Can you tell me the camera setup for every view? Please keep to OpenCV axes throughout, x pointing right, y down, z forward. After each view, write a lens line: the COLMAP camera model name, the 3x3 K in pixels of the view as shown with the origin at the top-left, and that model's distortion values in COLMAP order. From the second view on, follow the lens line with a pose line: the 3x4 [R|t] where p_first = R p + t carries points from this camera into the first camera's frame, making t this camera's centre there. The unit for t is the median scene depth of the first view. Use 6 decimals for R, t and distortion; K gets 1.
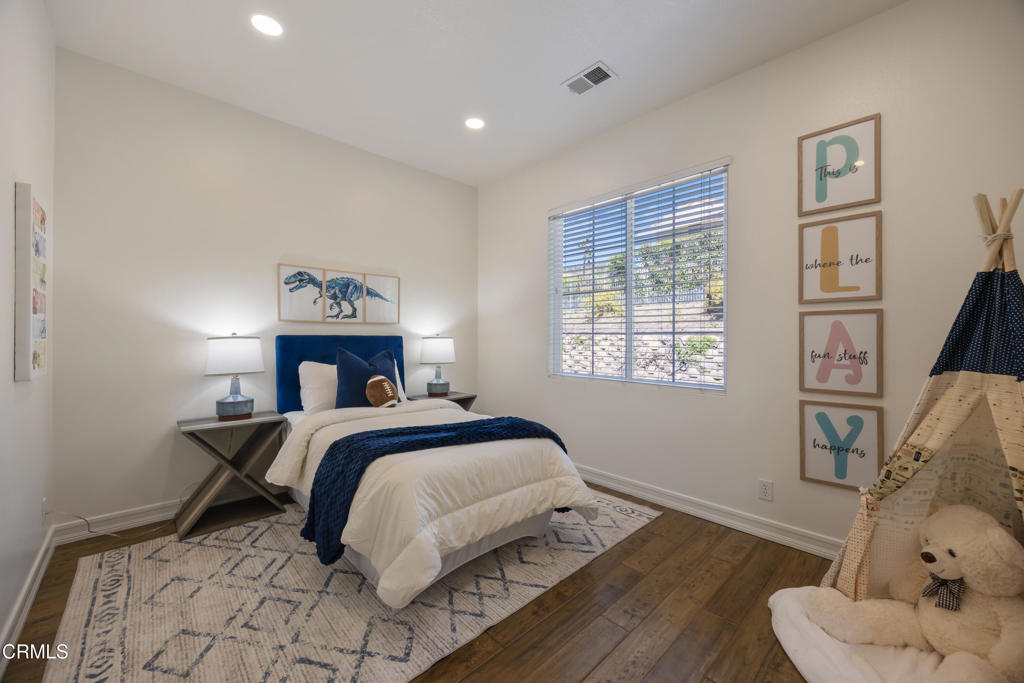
lens RADIAL K [[389.2, 0, 517.3], [0, 389.2, 334.7], [0, 0, 1]] dist [-0.001891, -0.000133]
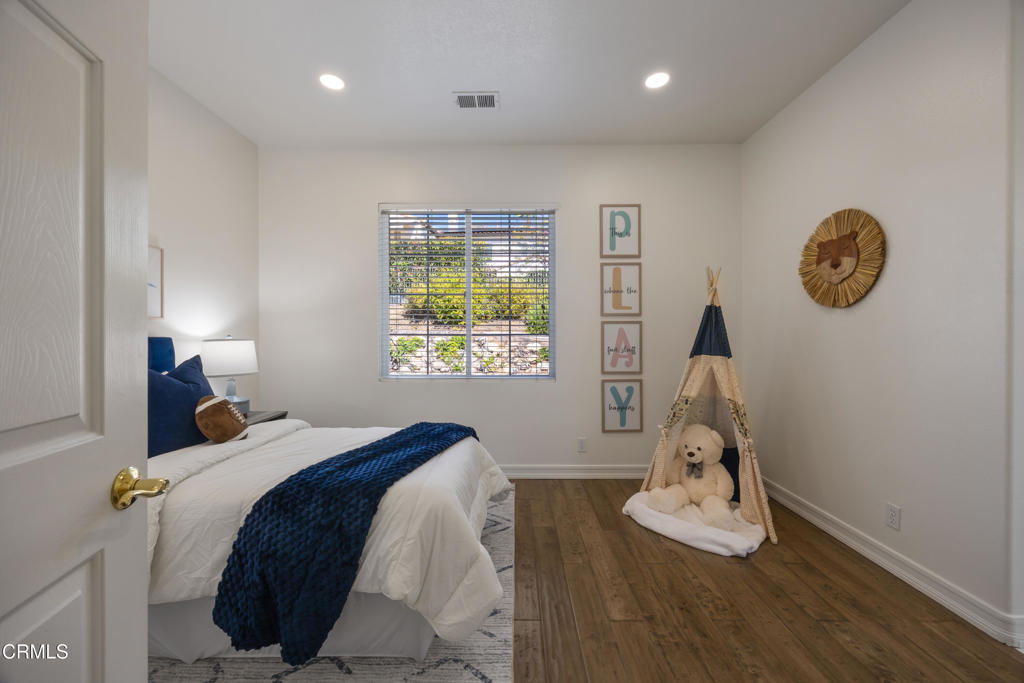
lens RADIAL K [[387.5, 0, 513.1], [0, 387.5, 337.6], [0, 0, 1]] dist [-0.002271, -0.000212]
pose [[0.701718, -0.002489, 0.712451, -0.614423], [-0.001622, 0.999986, 0.005091, -0.002530], [-0.712453, -0.004728, 0.701704, 0.203537]]
